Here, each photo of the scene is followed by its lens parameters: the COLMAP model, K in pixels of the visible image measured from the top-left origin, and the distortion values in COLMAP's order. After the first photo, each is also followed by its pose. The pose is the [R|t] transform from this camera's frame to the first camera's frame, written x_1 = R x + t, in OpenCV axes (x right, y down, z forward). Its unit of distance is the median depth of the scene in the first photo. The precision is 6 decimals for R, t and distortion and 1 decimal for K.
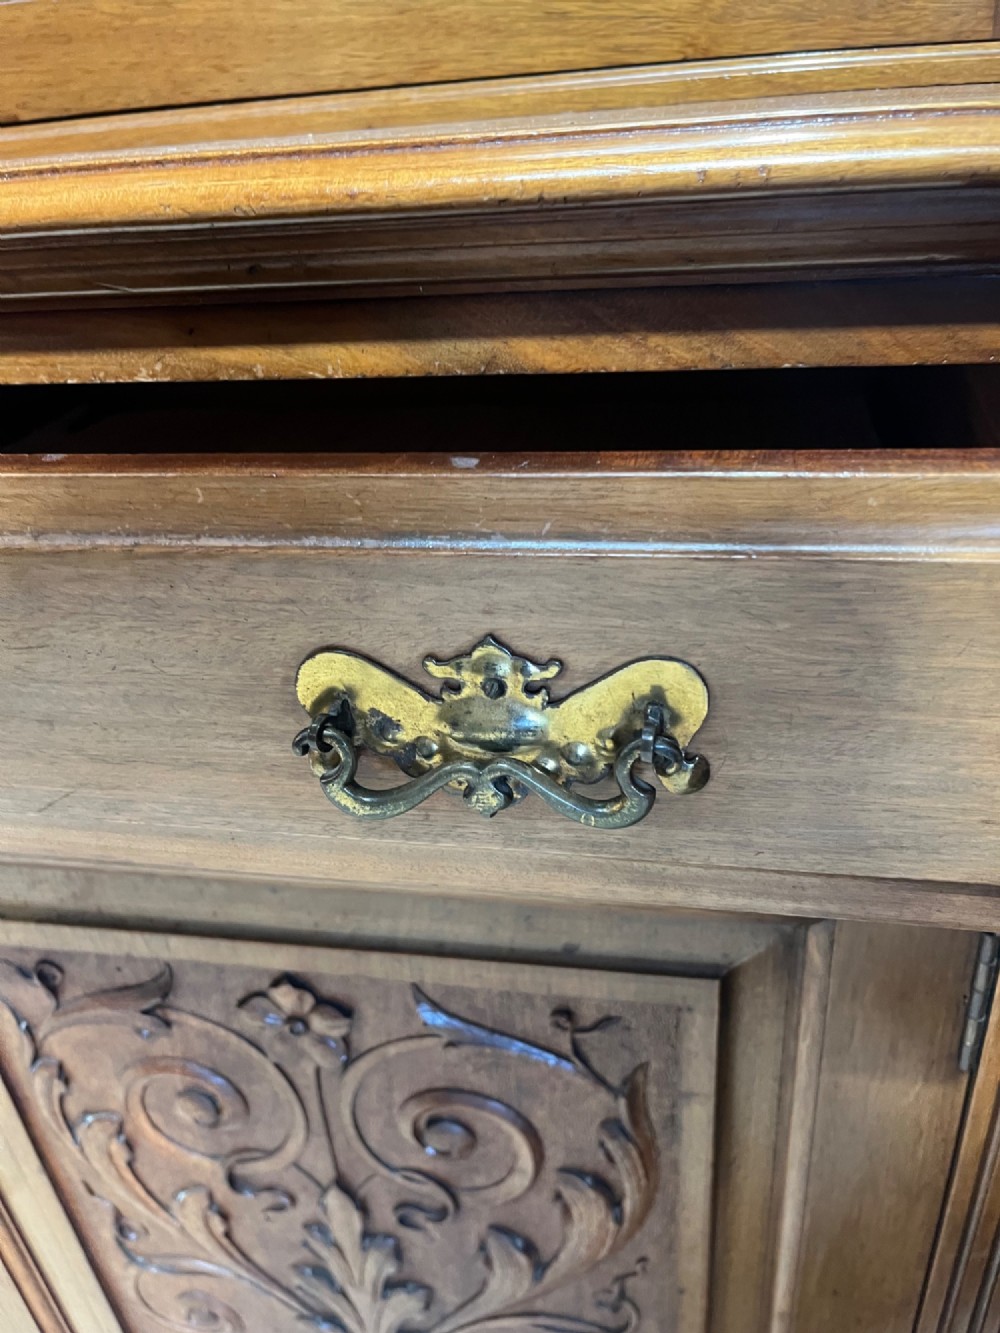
lens RADIAL K [[1031.3, 0, 500.9], [0, 1031.3, 659.2], [0, 0, 1]] dist [0.027034, -0.055437]
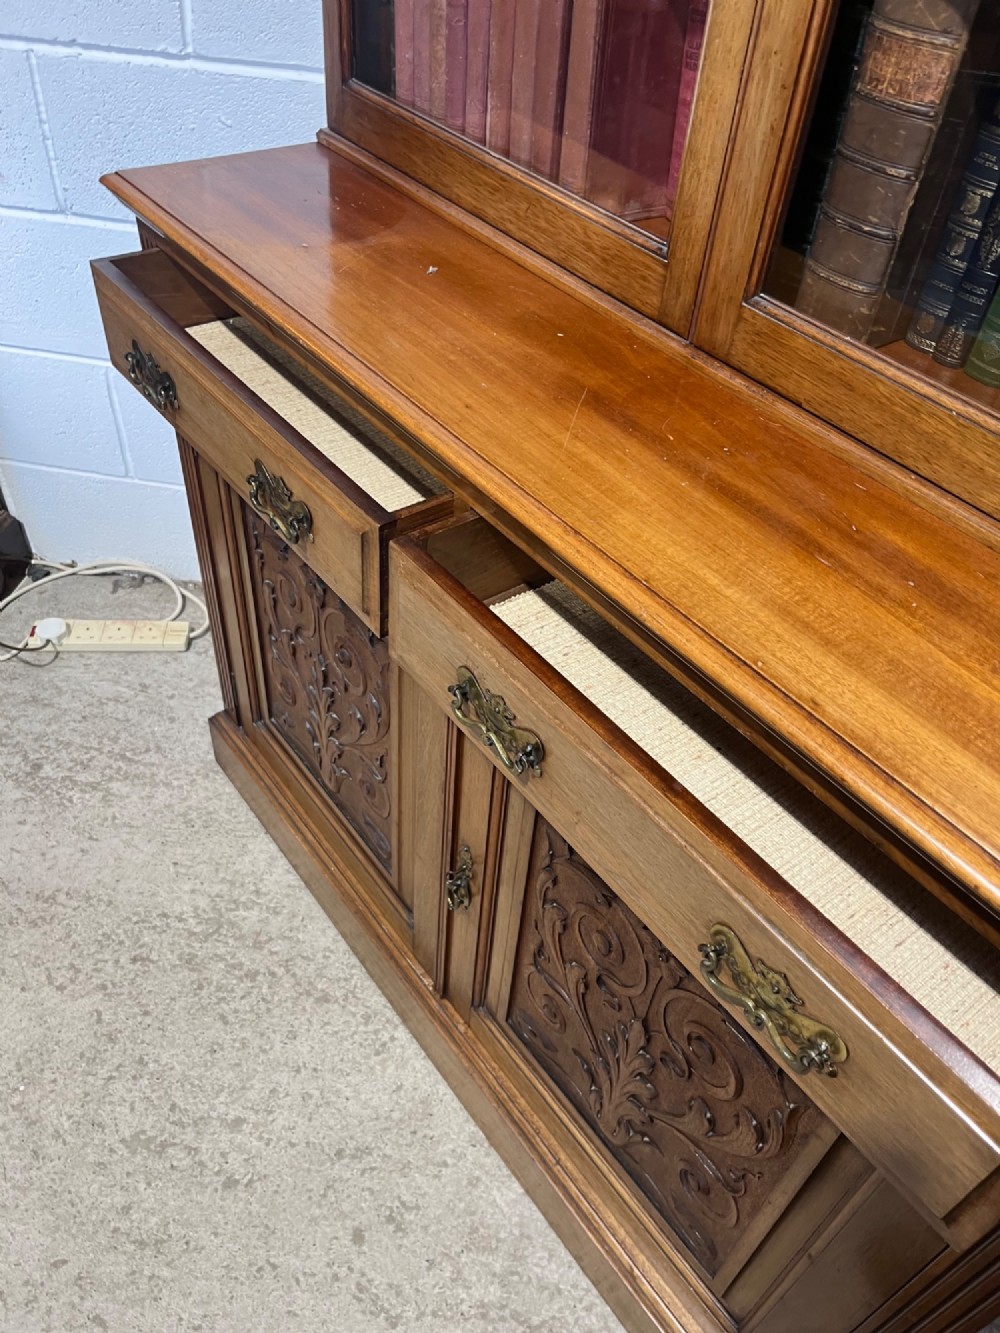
lens RADIAL K [[1013.6, 0, 507.2], [0, 1013.6, 666.8], [0, 0, 1]] dist [0.055088, -0.087160]
pose [[0.744494, 0.545465, -0.384964, 0.015343], [-0.428070, 0.832495, 0.351723, -0.554917], [0.512333, -0.097064, 0.853284, -0.609228]]
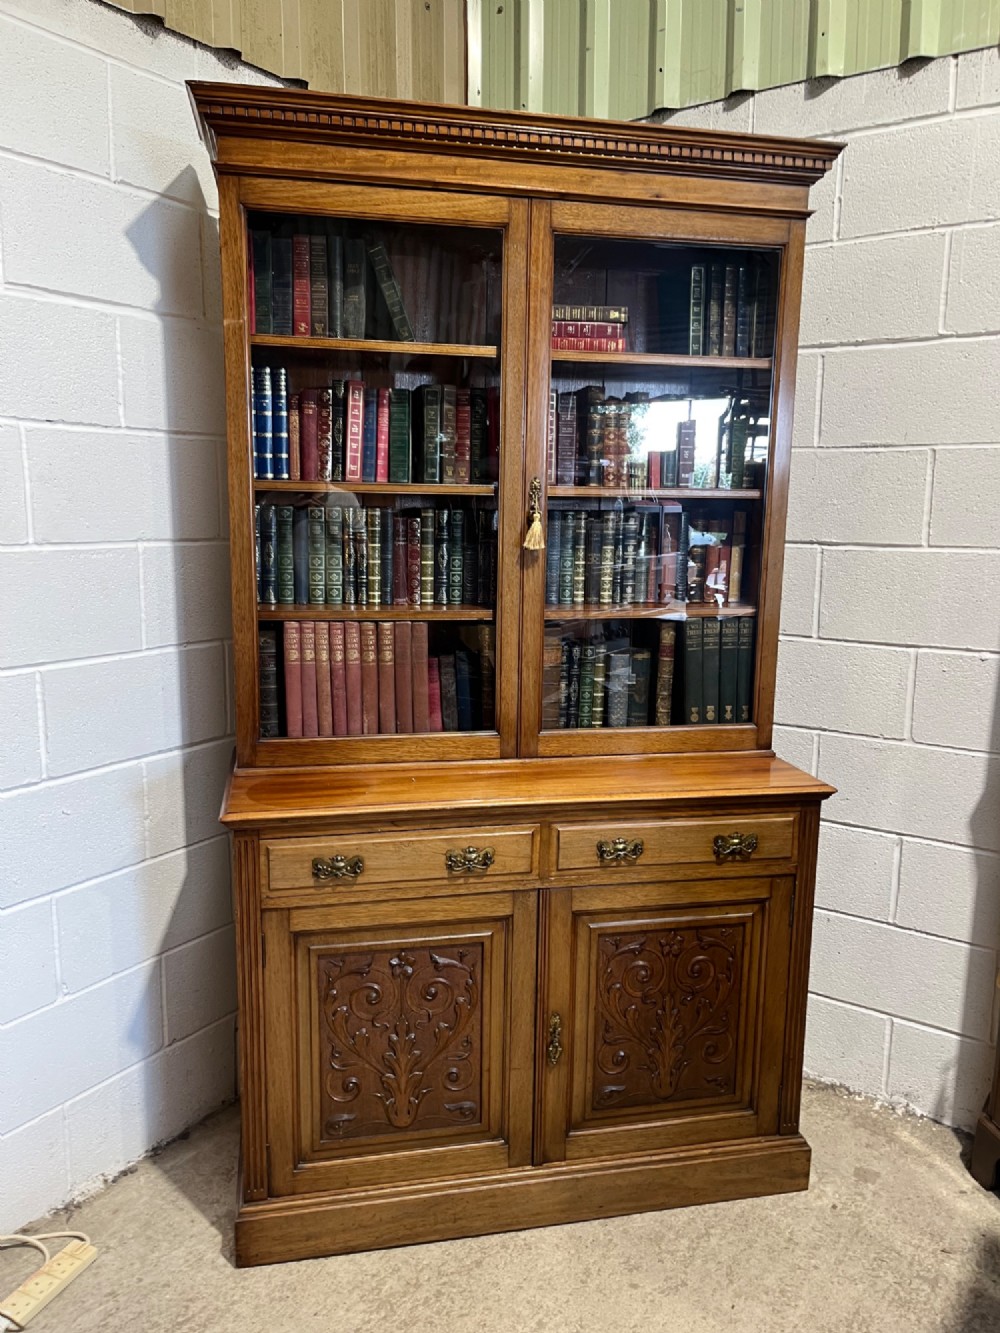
lens RADIAL K [[1007.4, 0, 509.3], [0, 1007.4, 665.2], [0, 0, 1]] dist [0.056147, -0.082434]
pose [[0.914480, 0.021966, 0.404034, -2.583138], [0.114933, 0.943296, -0.311420, 0.468319], [-0.387965, 0.331224, 0.860101, -2.929370]]
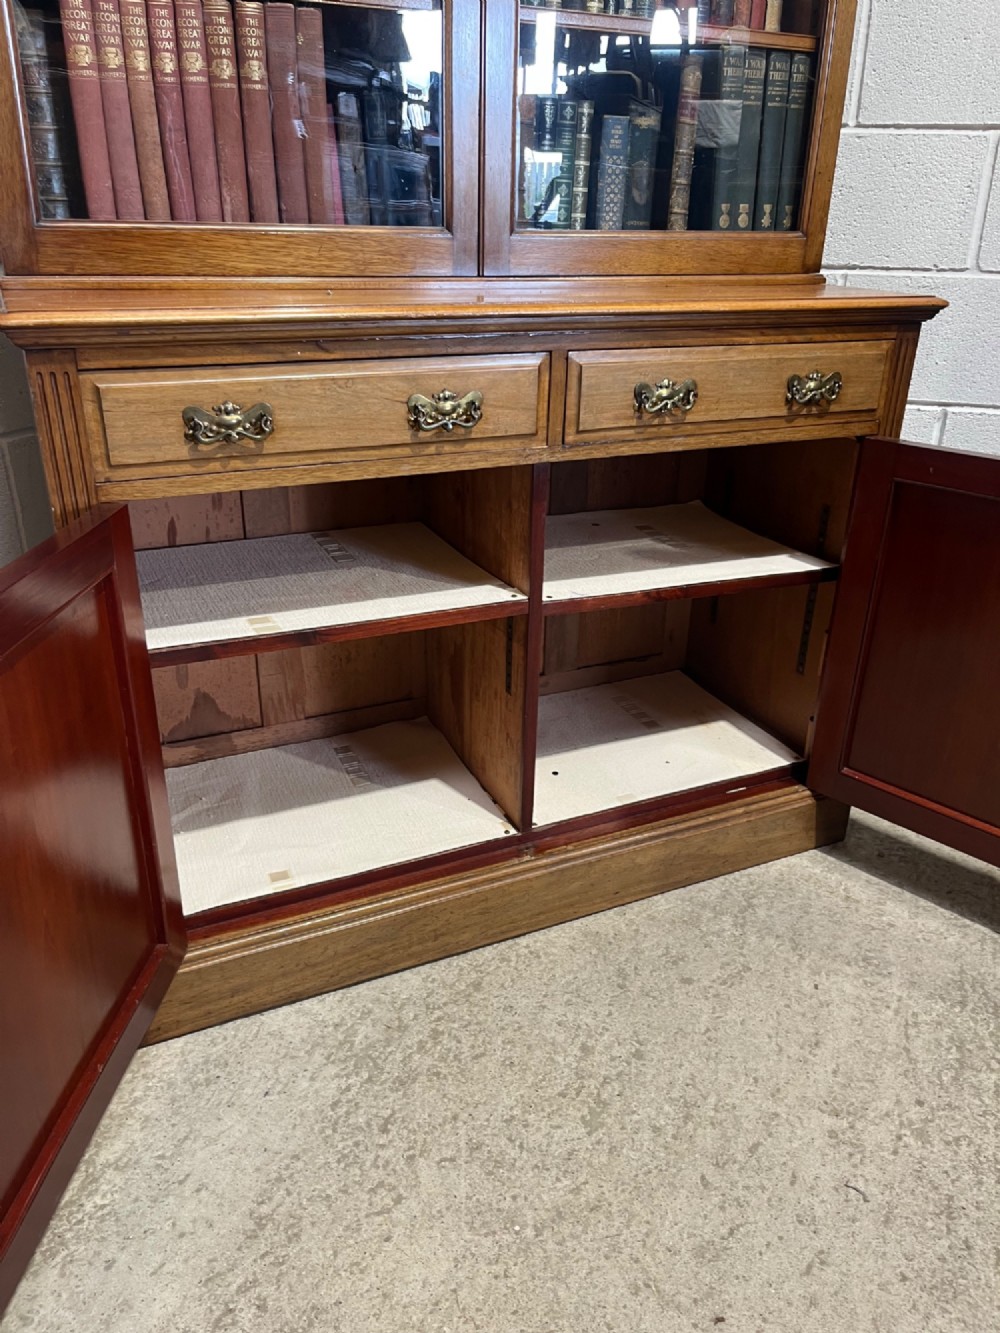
lens RADIAL K [[1007.4, 0, 513.1], [0, 1007.4, 666.5], [0, 0, 1]] dist [0.056147, -0.082434]
pose [[0.796996, -0.162462, 0.581724, -2.484832], [0.212888, 0.976895, -0.018845, 0.612573], [-0.565222, 0.138862, 0.813168, -1.154724]]
